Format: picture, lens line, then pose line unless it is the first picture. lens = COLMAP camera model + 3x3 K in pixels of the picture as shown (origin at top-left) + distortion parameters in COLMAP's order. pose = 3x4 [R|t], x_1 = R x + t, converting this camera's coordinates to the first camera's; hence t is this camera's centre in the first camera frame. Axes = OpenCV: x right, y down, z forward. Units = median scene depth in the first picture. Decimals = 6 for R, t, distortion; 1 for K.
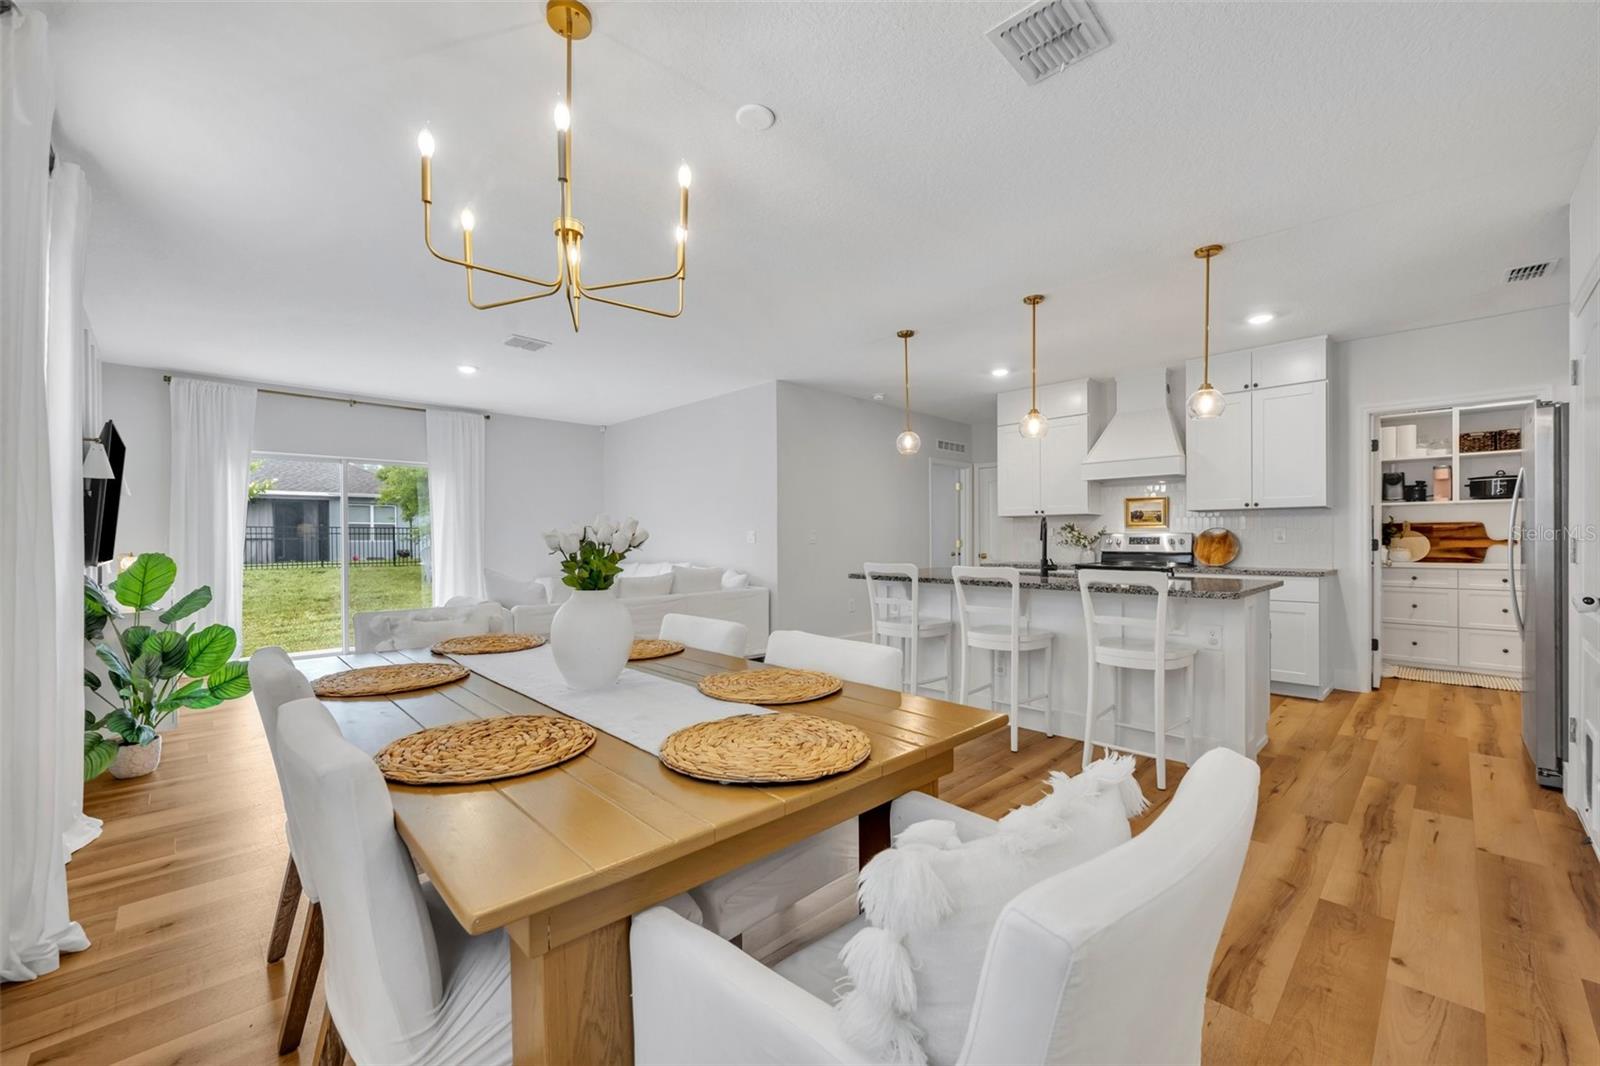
lens RADIAL K [[638.2, 0, 802.0], [0, 638.2, 532.6], [0, 0, 1]] dist [0.001012, -0.000100]
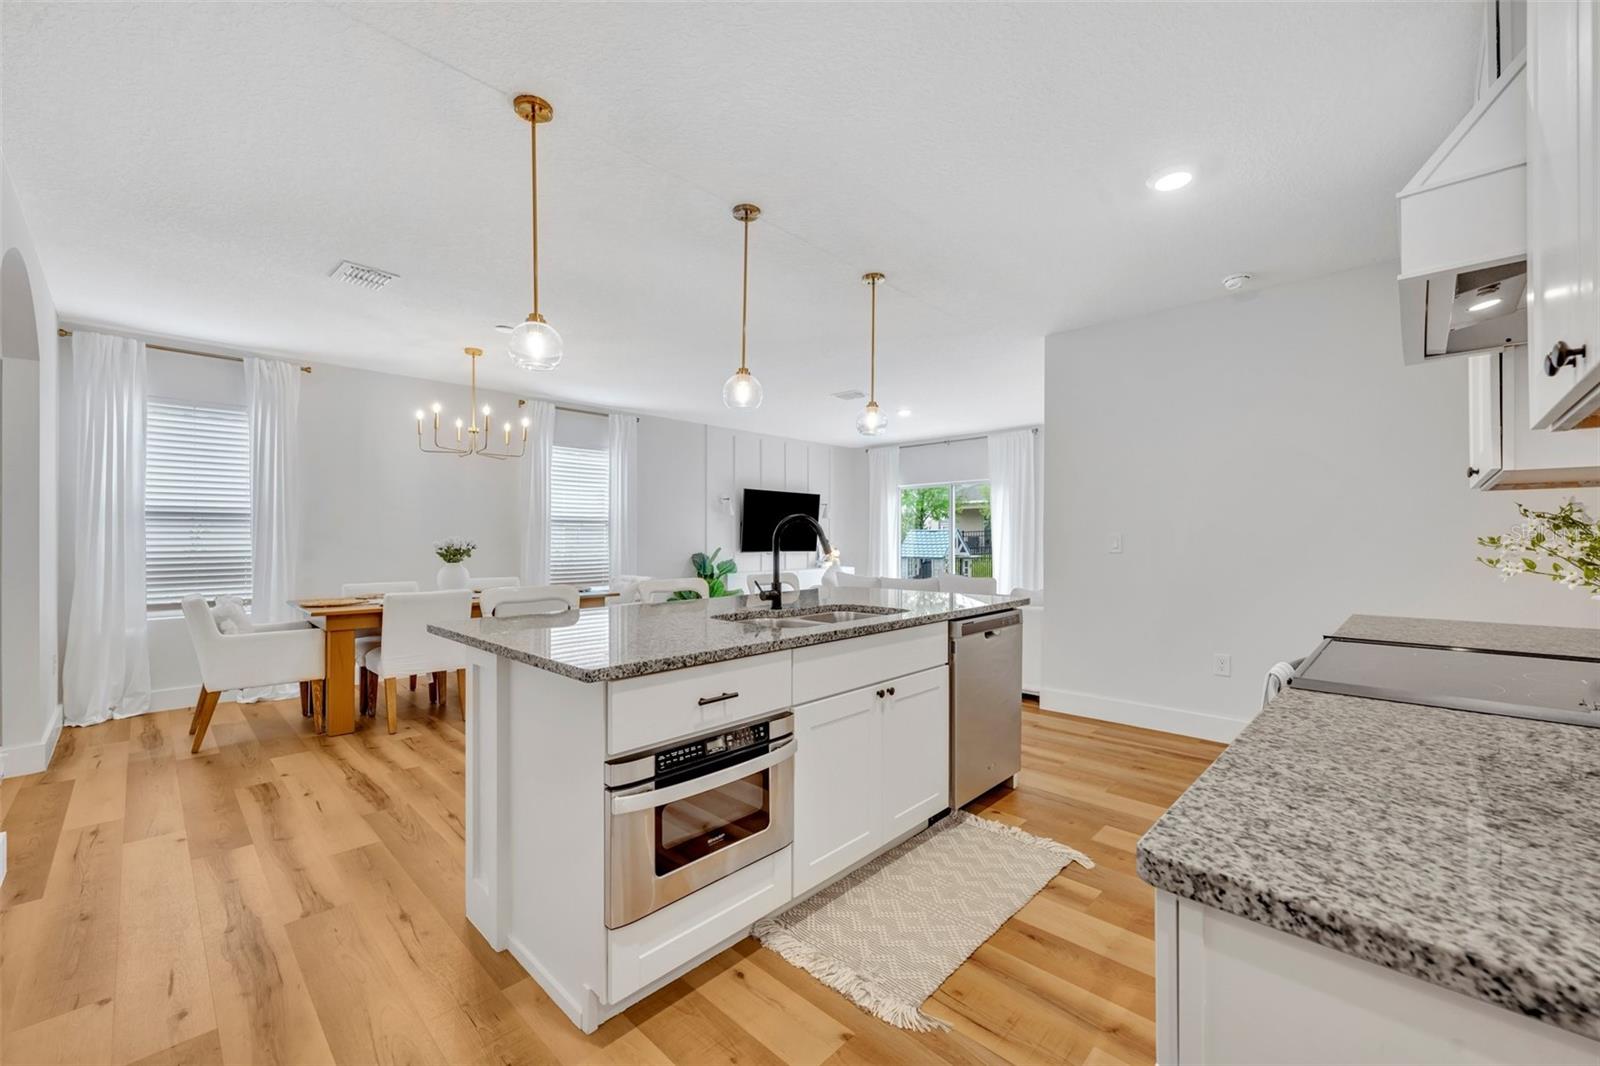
lens RADIAL K [[638.2, 0, 802.8], [0, 638.2, 537.9], [0, 0, 1]] dist [0.001012, -0.000100]
pose [[0.029657, 0.001137, -0.999559, 0.741446], [0.007649, 0.999970, 0.001364, -0.002904], [0.999531, -0.007686, 0.029648, 0.725483]]
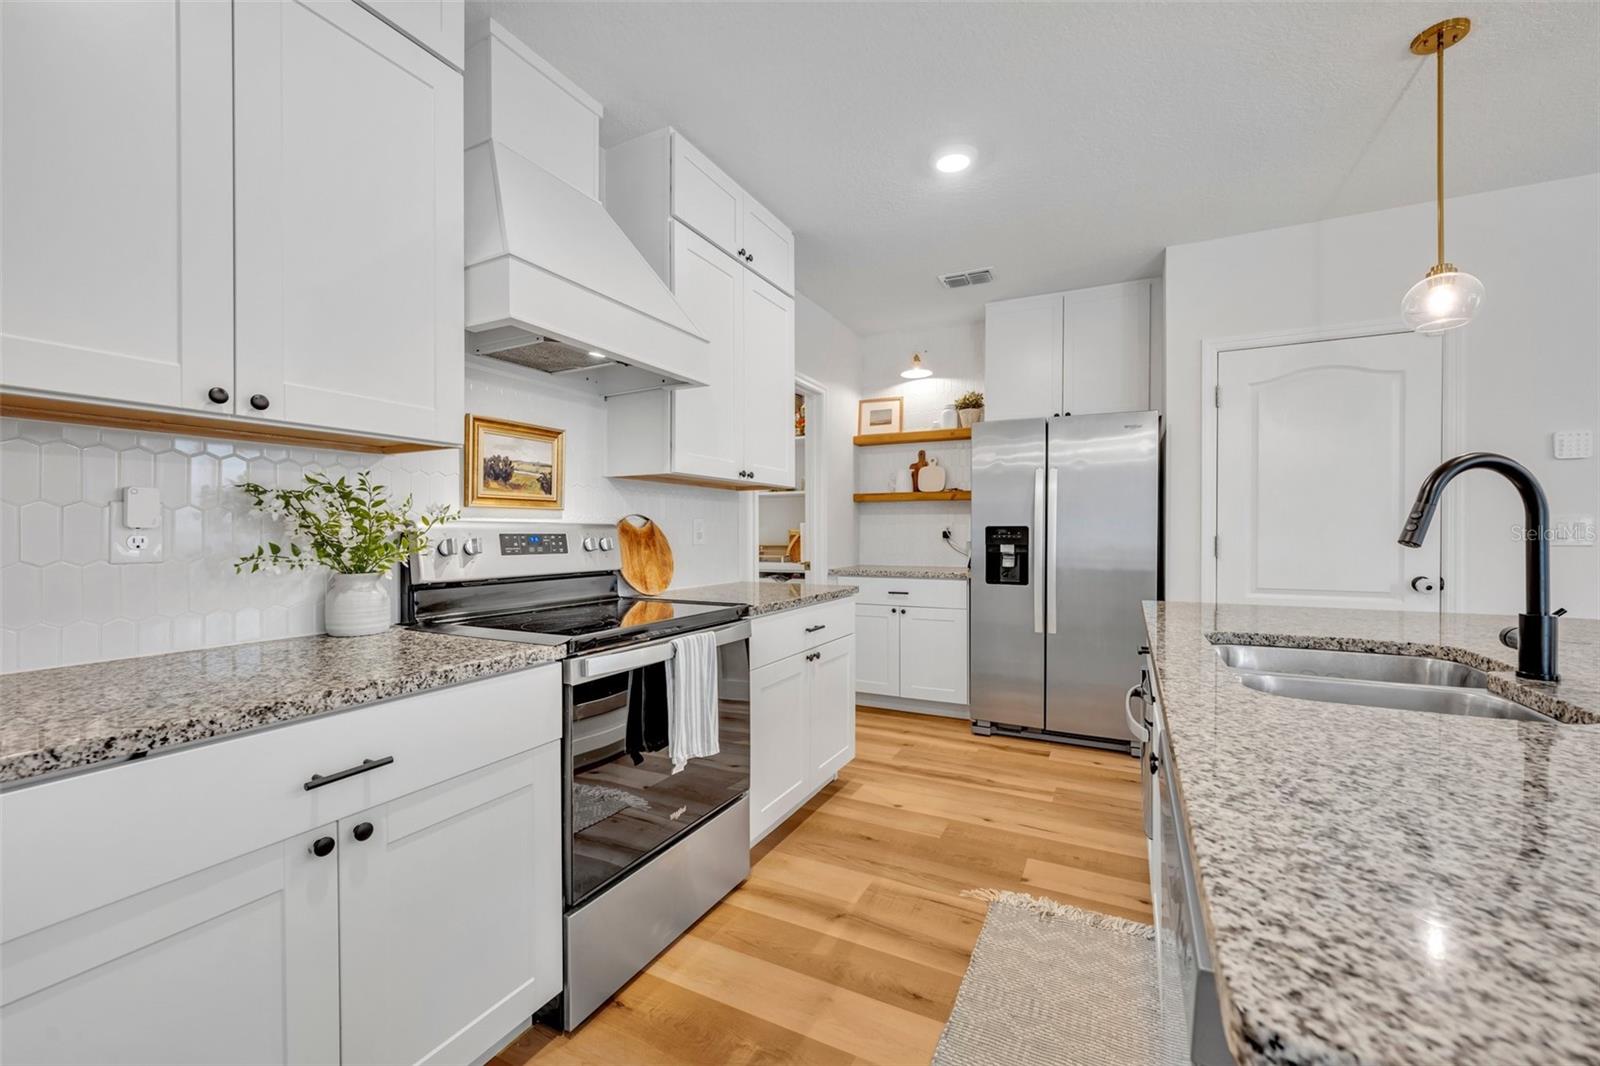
lens RADIAL K [[638.2, 0, 794.8], [0, 638.2, 537.8], [0, 0, 1]] dist [0.001012, -0.000100]
pose [[-0.310597, -0.003324, 0.950536, 0.153029], [-0.006726, 0.999977, 0.001299, 0.008335], [-0.950518, -0.005990, -0.310612, 0.996716]]
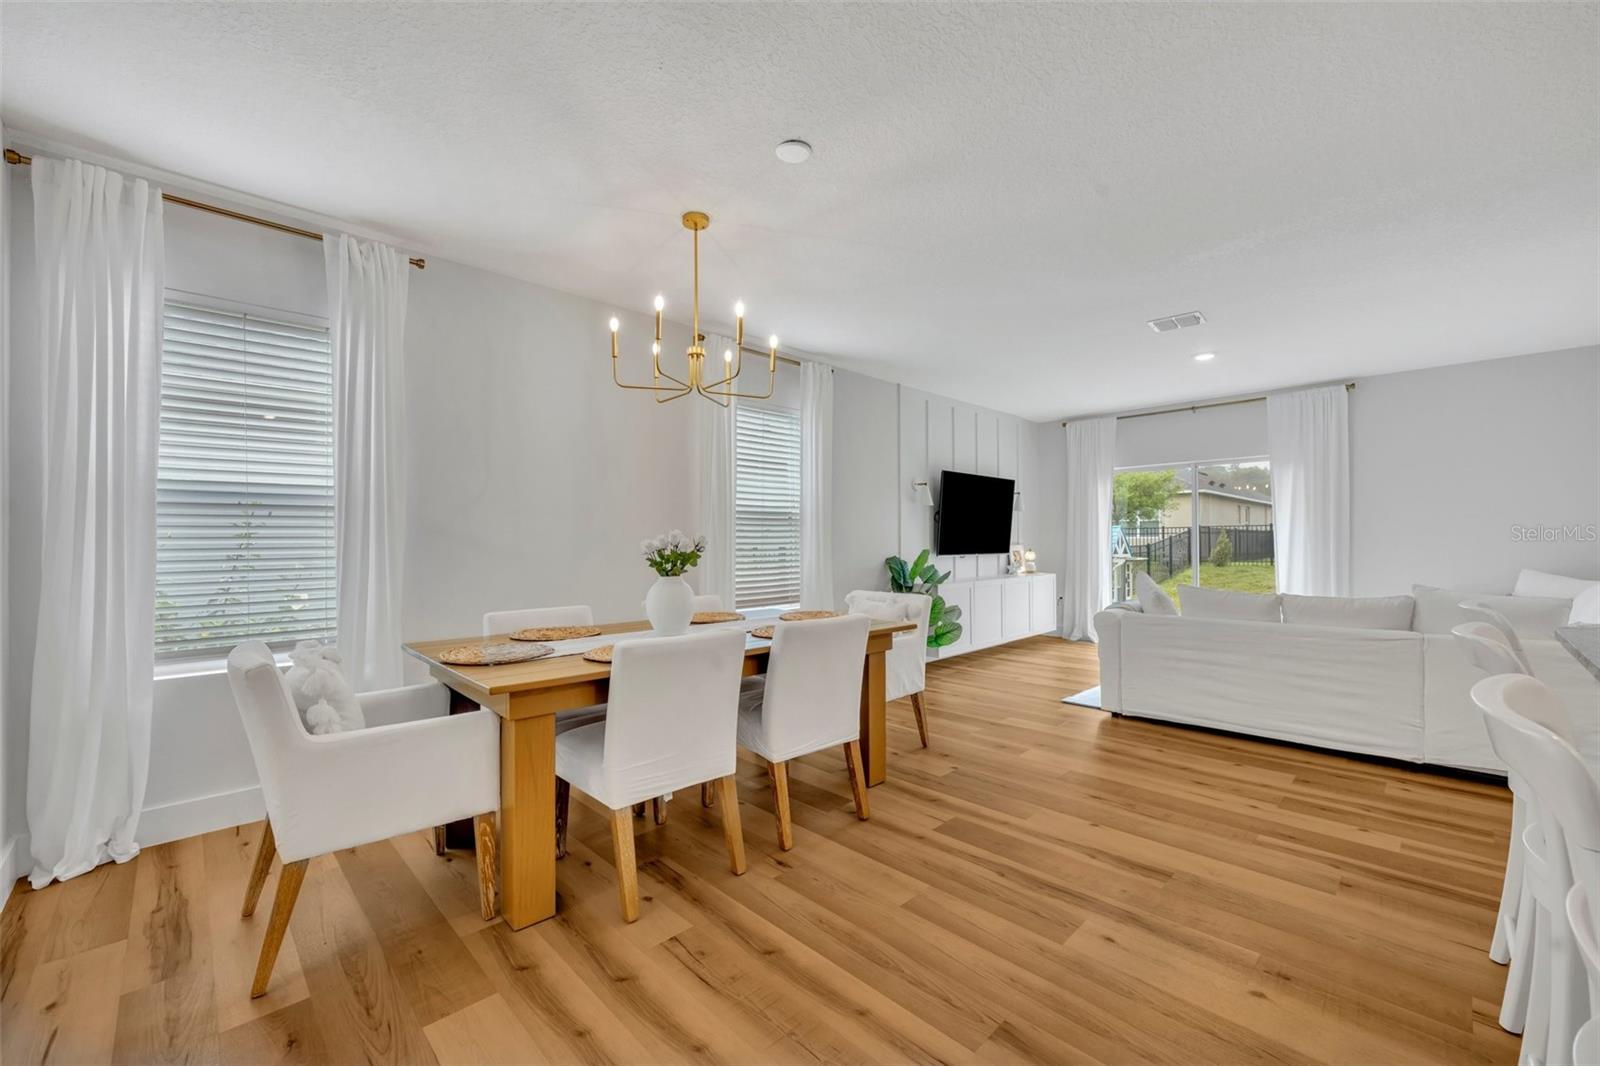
lens RADIAL K [[638.2, 0, 793.4], [0, 638.2, 537.9], [0, 0, 1]] dist [0.001012, -0.000100]
pose [[-0.007987, -0.001901, -0.999966, 0.388470], [0.013248, 0.999910, -0.002007, 0.000028], [0.999880, -0.013264, -0.007961, 0.396933]]
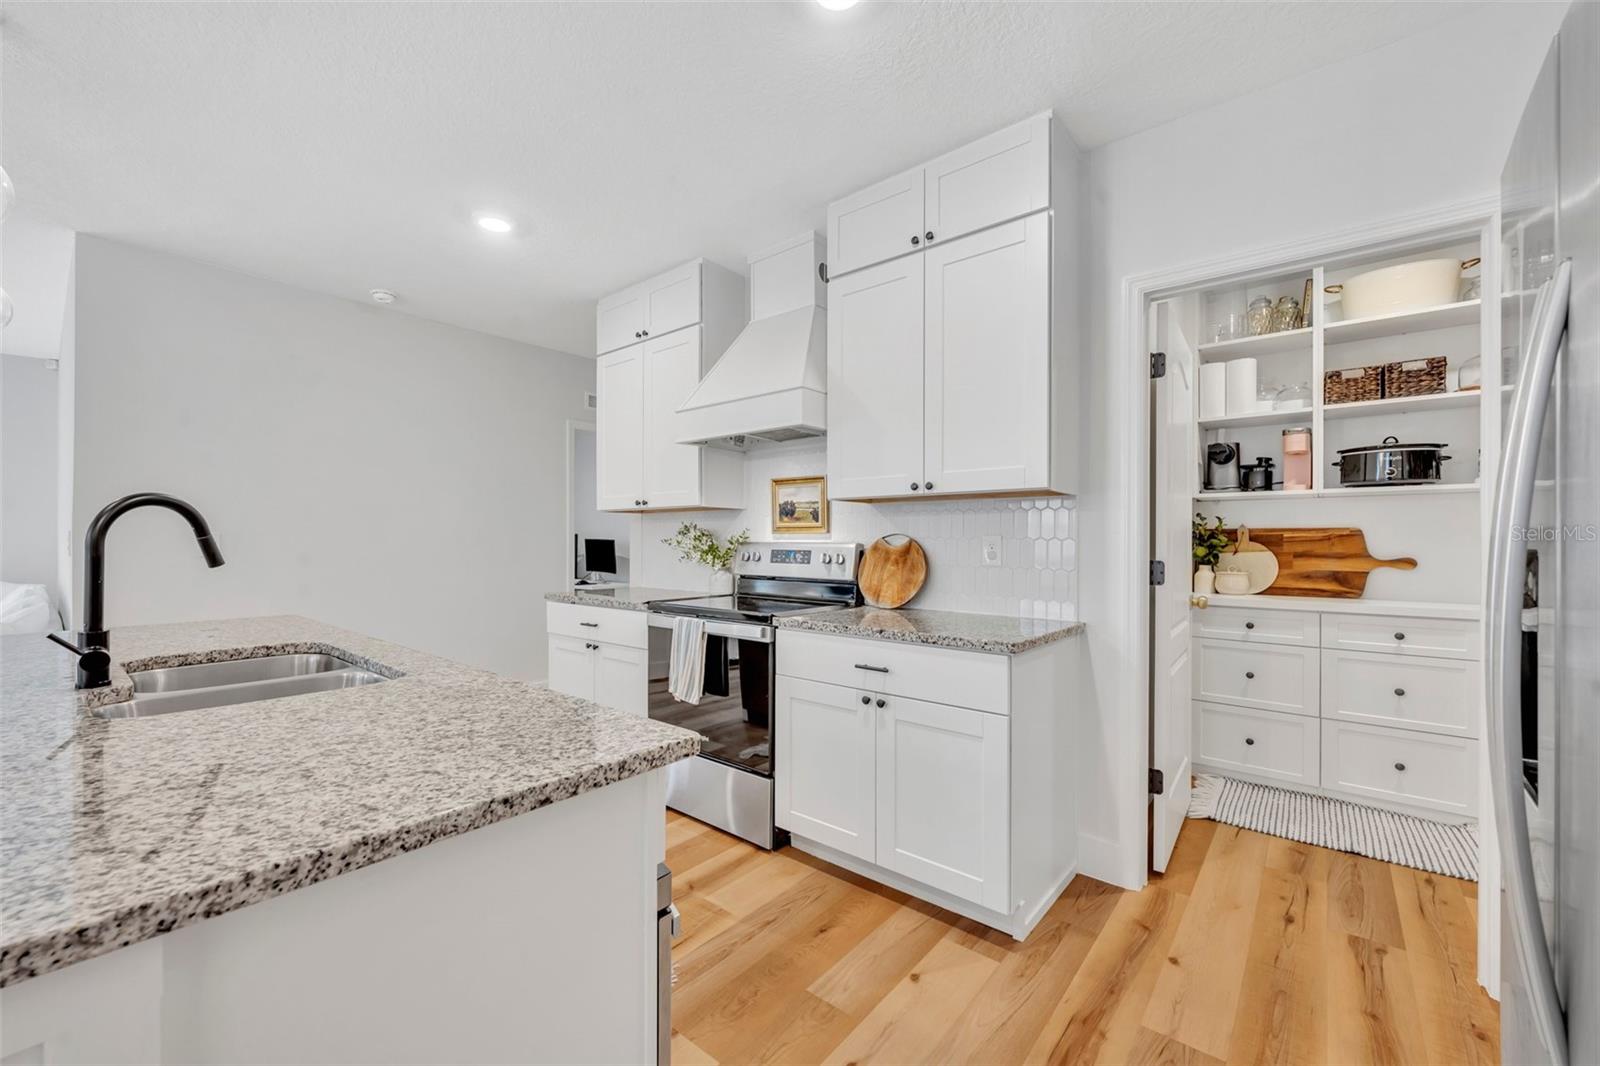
lens RADIAL K [[638.2, 0, 773.4], [0, 638.2, 538.2], [0, 0, 1]] dist [0.001012, -0.000100]
pose [[0.995885, 0.007065, 0.090348, 0.484074], [-0.007626, 0.999954, 0.005870, -0.005976], [-0.090302, -0.006535, 0.995893, 0.471701]]
